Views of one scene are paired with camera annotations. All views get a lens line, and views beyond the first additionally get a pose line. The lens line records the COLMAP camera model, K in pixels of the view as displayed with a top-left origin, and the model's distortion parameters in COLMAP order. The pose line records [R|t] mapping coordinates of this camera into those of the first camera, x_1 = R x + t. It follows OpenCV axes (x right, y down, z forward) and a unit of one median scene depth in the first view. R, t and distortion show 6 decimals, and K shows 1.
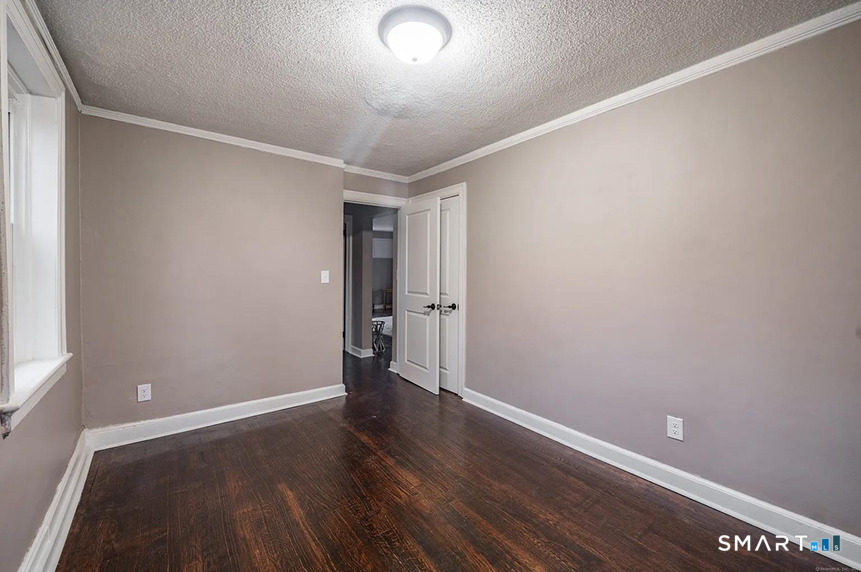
lens RADIAL K [[353.8, 0, 429.2], [0, 353.8, 281.2], [0, 0, 1]] dist [-0.002959, -0.000379]
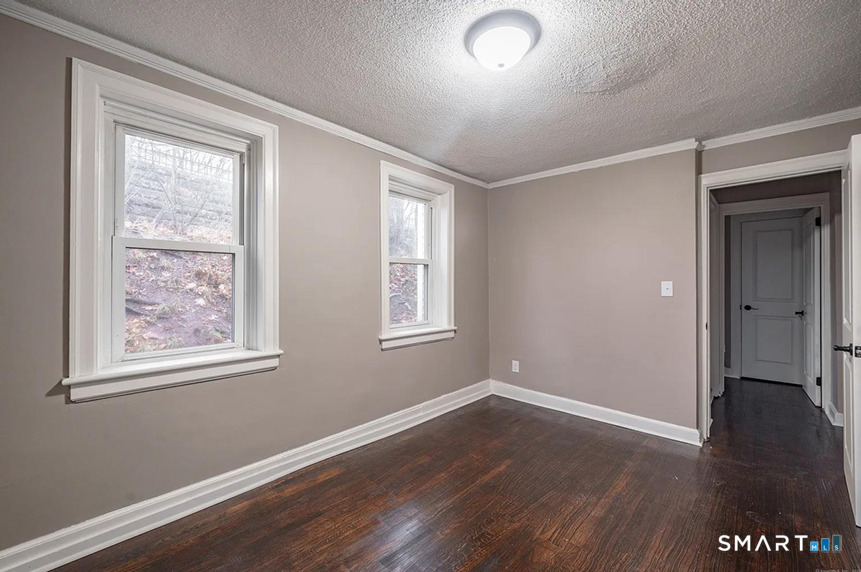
lens RADIAL K [[353.8, 0, 429.2], [0, 353.8, 281.2], [0, 0, 1]] dist [-0.002959, -0.000379]
pose [[0.161871, -0.007180, -0.986786, 0.616112], [-0.027501, 0.999552, -0.011784, -0.005943], [0.986429, 0.029045, 0.161601, 0.449808]]
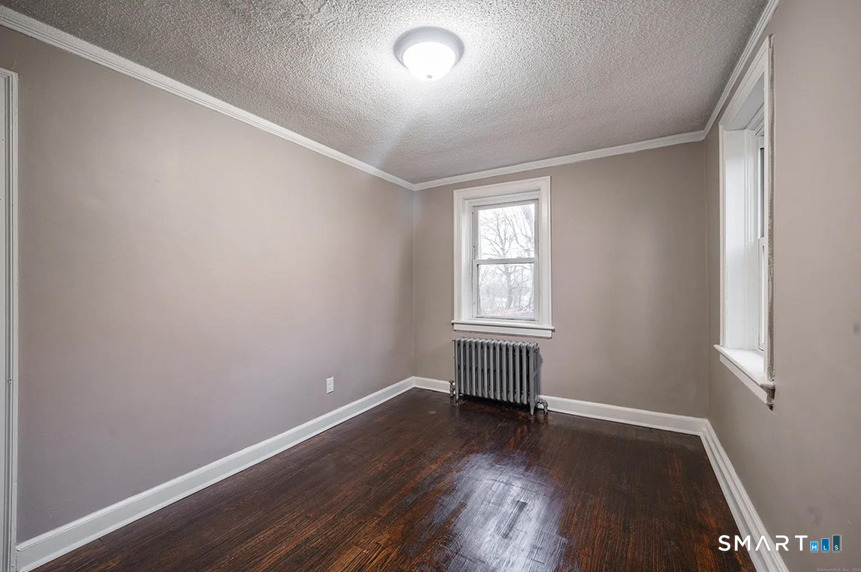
lens RADIAL K [[346.7, 0, 424.9], [0, 346.7, 281.2], [0, 0, 1]] dist [0.000019, -0.000113]
pose [[-0.368583, 0.008227, 0.929558, -0.700702], [0.033338, 0.999435, 0.004374, -0.018609], [-0.928997, 0.032602, -0.368649, 0.969202]]
